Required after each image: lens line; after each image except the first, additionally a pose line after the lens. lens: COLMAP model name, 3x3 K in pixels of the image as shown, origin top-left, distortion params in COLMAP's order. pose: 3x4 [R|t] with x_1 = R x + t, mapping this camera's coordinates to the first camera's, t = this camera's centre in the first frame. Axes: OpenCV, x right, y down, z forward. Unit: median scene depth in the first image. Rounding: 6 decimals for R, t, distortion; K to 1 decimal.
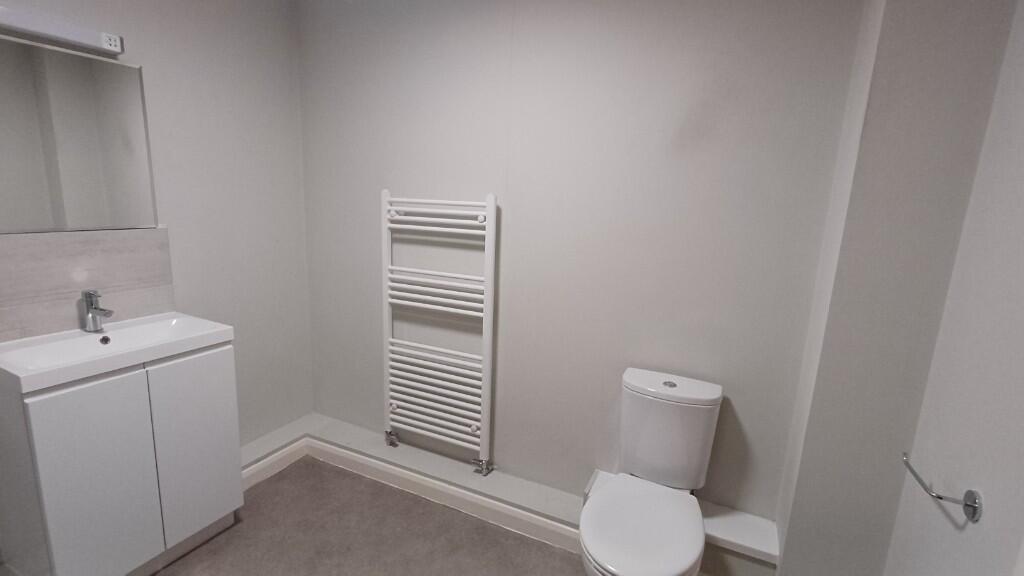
lens RADIAL K [[464.3, 0, 515.5], [0, 464.3, 280.9], [0, 0, 1]] dist [0.001764, -0.000575]
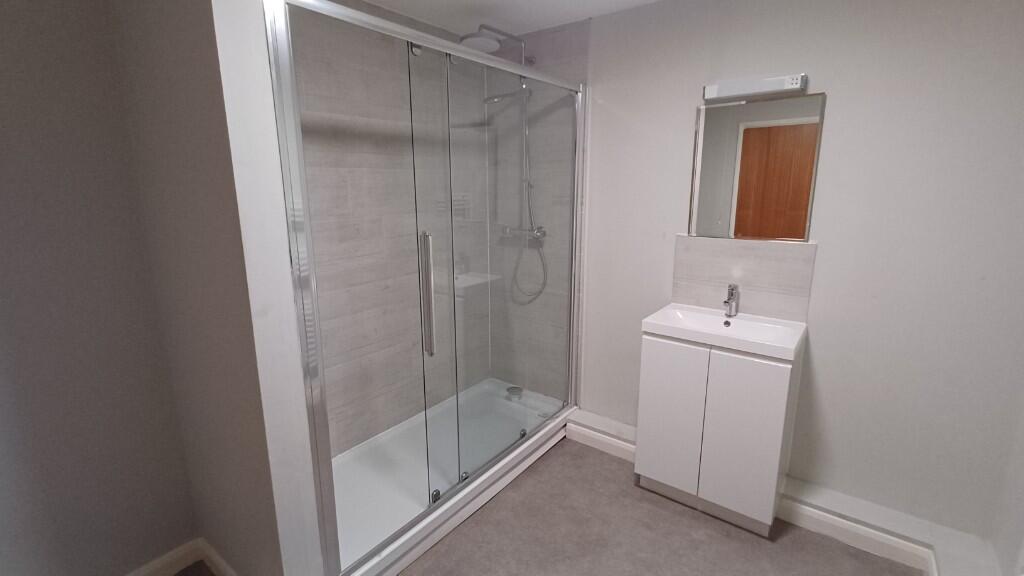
lens RADIAL K [[464.3, 0, 515.5], [0, 464.3, 280.9], [0, 0, 1]] dist [0.001764, -0.000575]
pose [[-0.199207, 0.156864, -0.967321, 0.437199], [-0.184816, 0.963378, 0.194285, -0.121072], [0.962372, 0.217479, -0.162920, 0.585611]]
